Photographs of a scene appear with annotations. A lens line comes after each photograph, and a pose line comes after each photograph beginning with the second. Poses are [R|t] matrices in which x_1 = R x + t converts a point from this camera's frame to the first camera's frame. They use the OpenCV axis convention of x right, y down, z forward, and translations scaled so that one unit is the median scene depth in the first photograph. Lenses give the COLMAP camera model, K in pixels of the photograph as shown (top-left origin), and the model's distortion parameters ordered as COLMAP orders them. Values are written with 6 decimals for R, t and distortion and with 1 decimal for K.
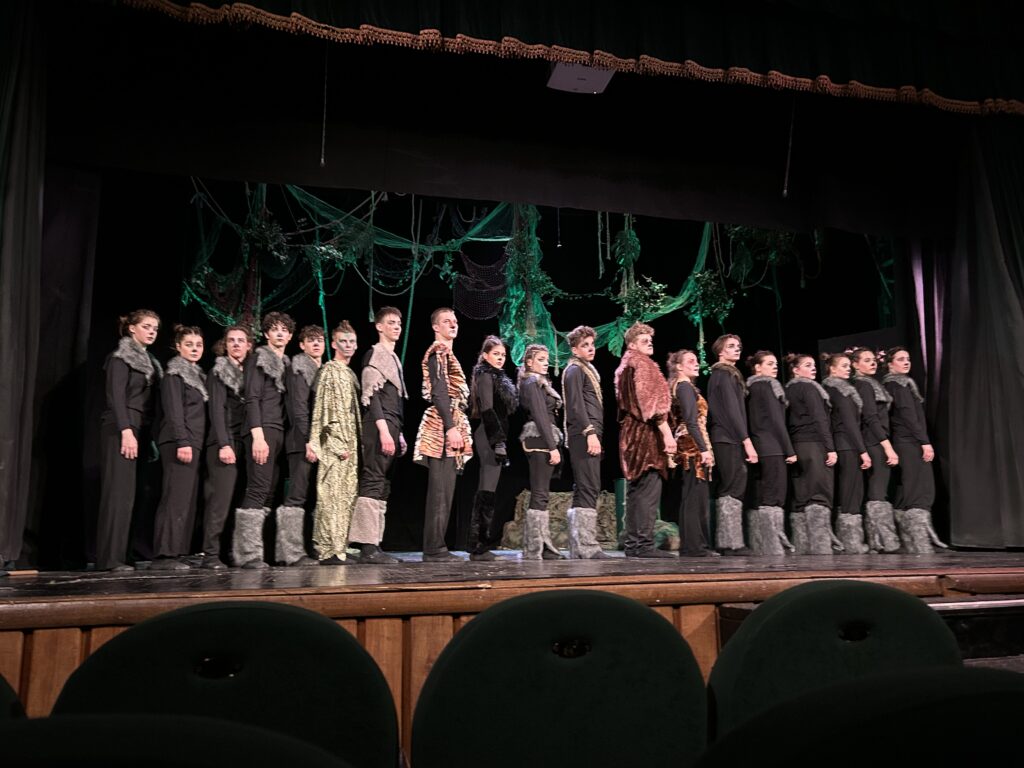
lens RADIAL K [[803.8, 0, 520.1], [0, 803.8, 393.5], [0, 0, 1]] dist [0.090453, -0.055639]
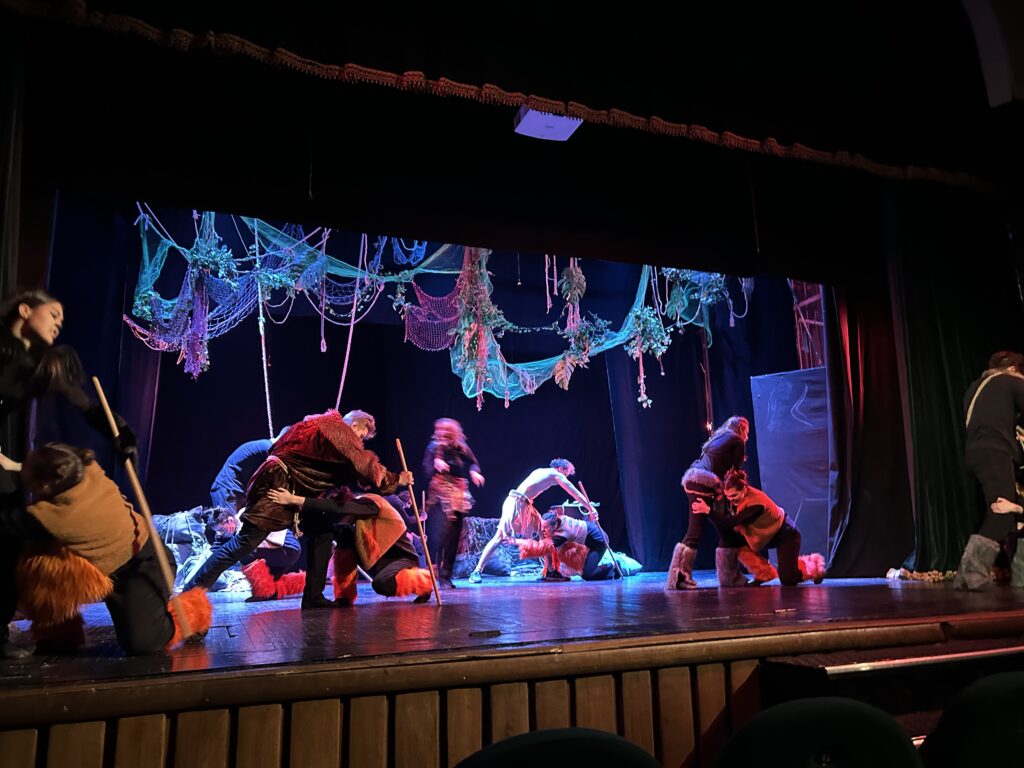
lens RADIAL K [[803.8, 0, 510.1], [0, 803.8, 387.5], [0, 0, 1]] dist [0.090453, -0.055639]
pose [[0.989671, 0.015805, 0.142485, -0.098361], [-0.012910, 0.999692, -0.021215, -0.027165], [-0.142776, 0.019157, 0.989570, -0.003302]]
